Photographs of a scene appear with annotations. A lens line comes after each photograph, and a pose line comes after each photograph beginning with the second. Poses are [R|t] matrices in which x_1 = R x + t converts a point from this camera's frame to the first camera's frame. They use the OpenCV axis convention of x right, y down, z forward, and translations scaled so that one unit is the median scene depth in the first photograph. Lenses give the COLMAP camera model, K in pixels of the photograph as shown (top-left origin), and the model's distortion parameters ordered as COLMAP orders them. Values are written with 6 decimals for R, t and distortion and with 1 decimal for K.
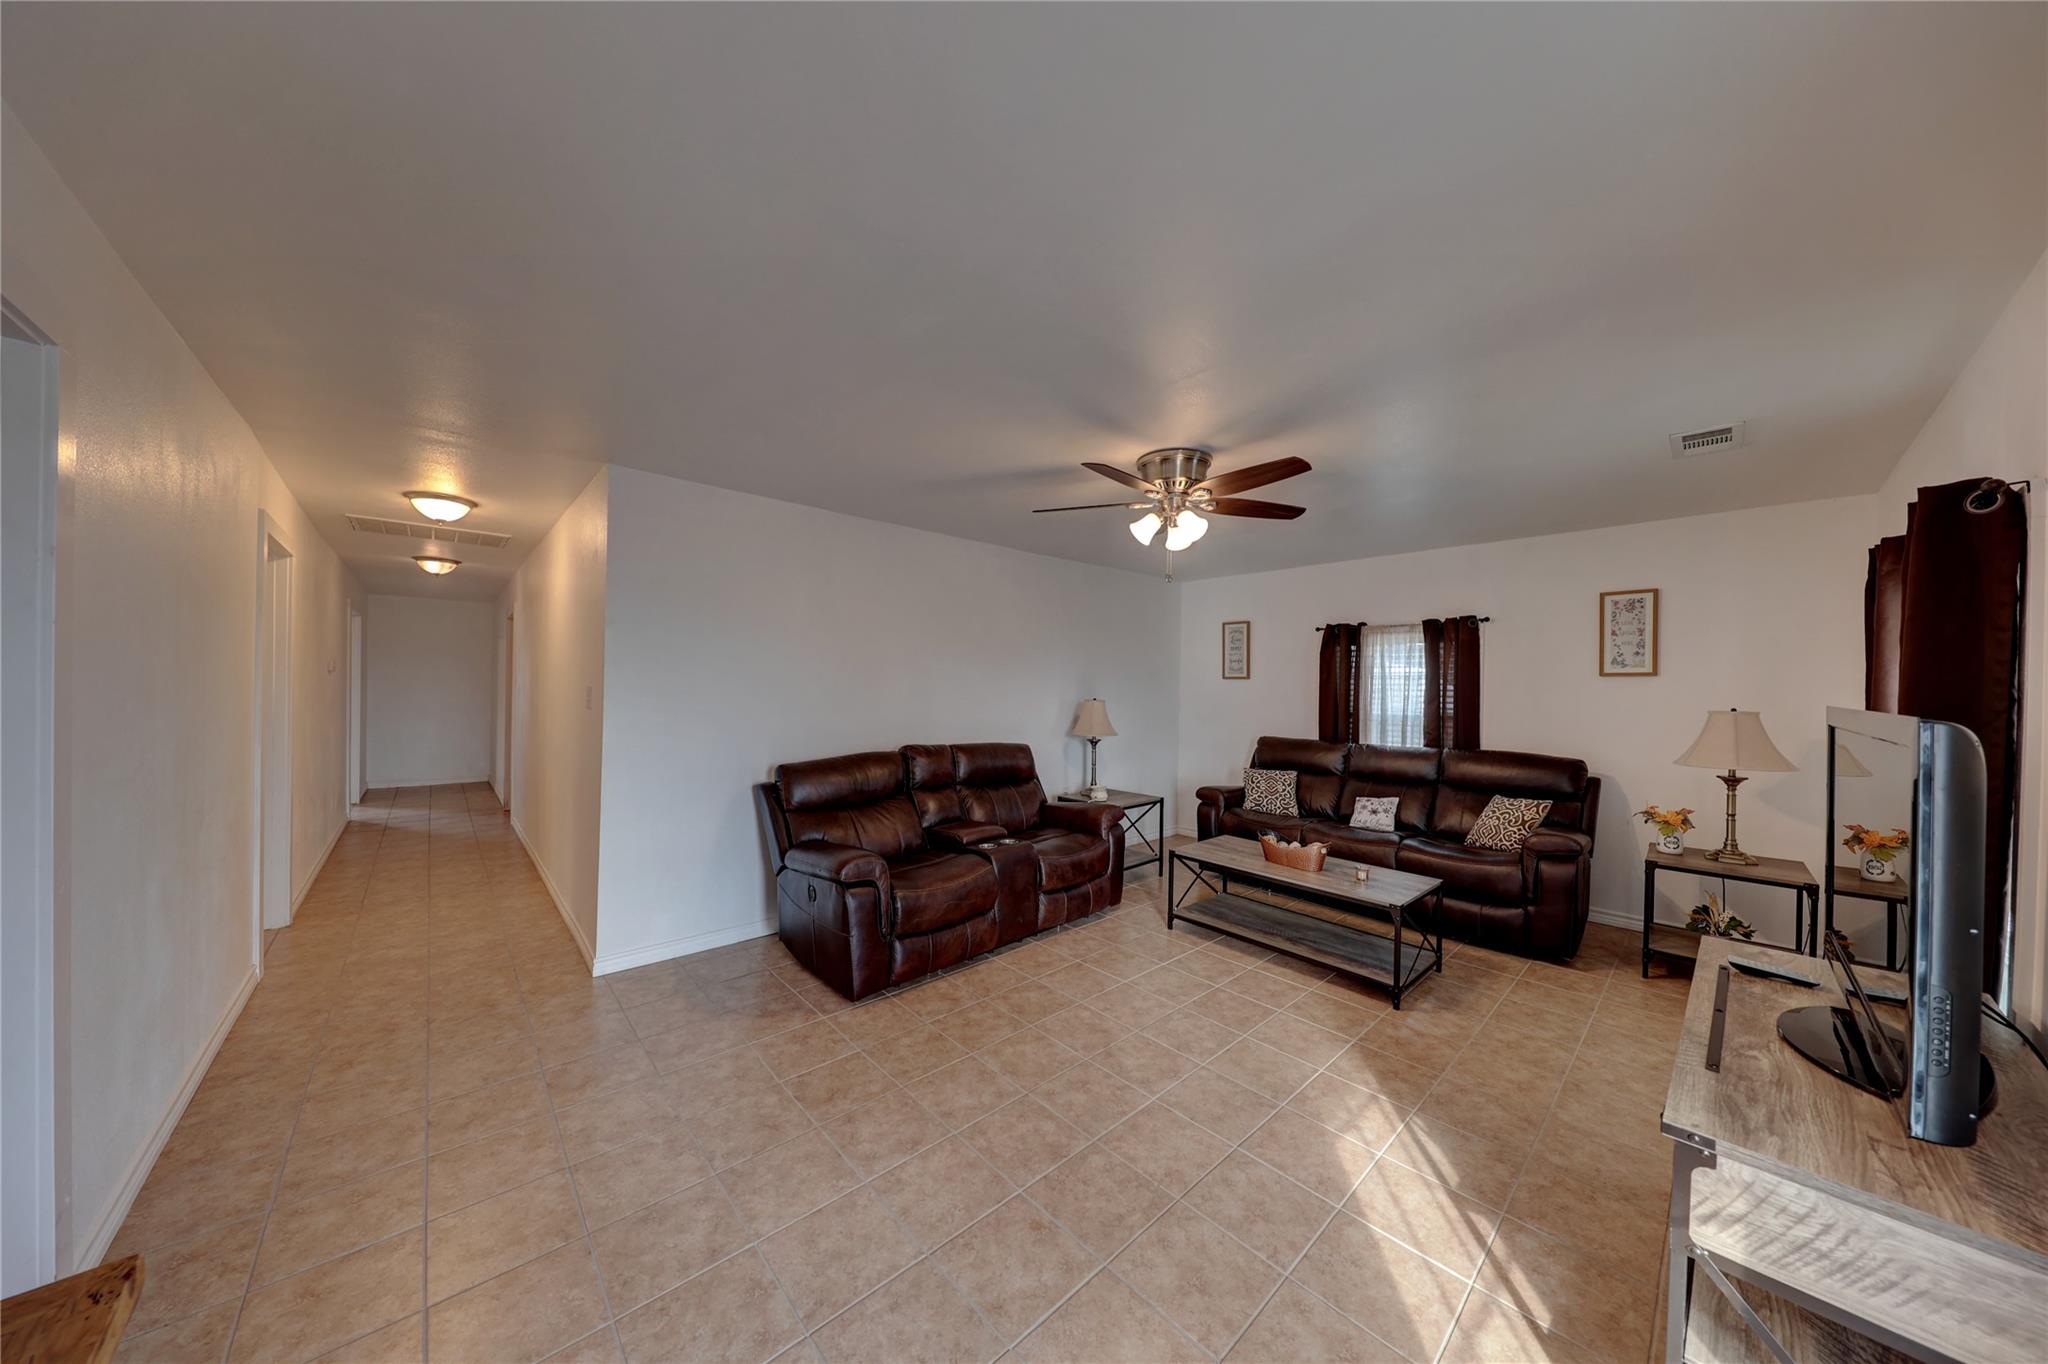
lens RADIAL K [[650.7, 0, 1032.8], [0, 650.7, 687.7], [0, 0, 1]] dist [0.007769, 0.000156]
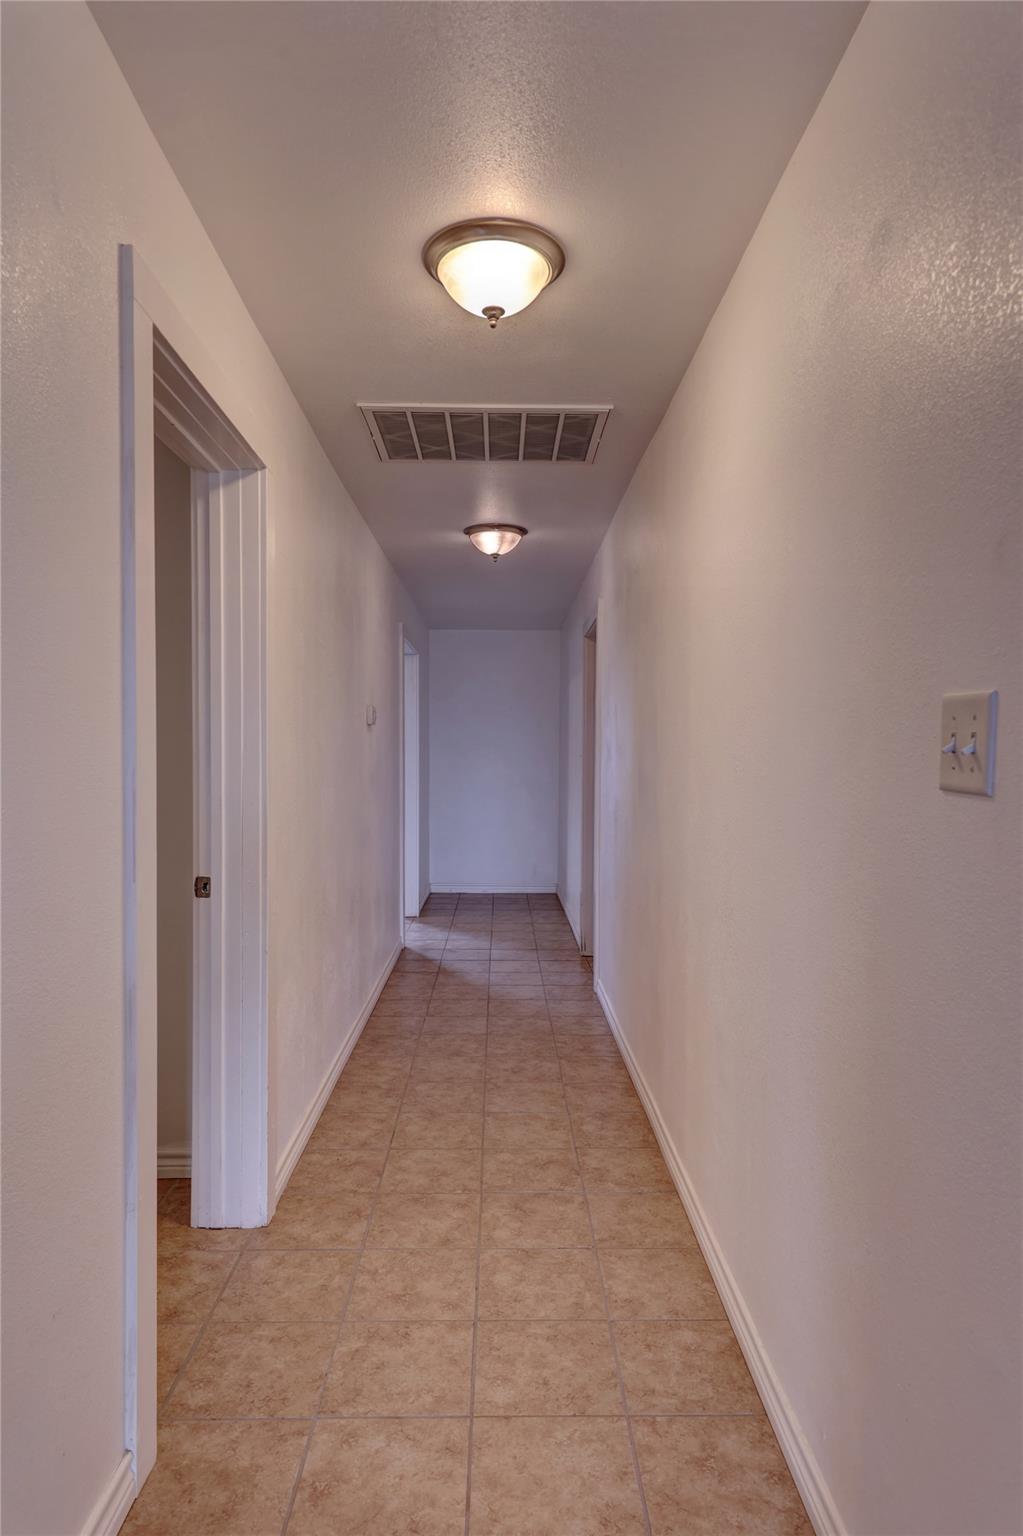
lens RADIAL K [[918.8, 0, 511.4], [0, 918.8, 766.2], [0, 0, 1]] dist [-0.000368, -0.000083]
pose [[0.744572, -0.001373, -0.667540, -0.352146], [0.003564, 0.999992, 0.001919, 0.014792], [0.667532, -0.003808, 0.744571, 0.398170]]
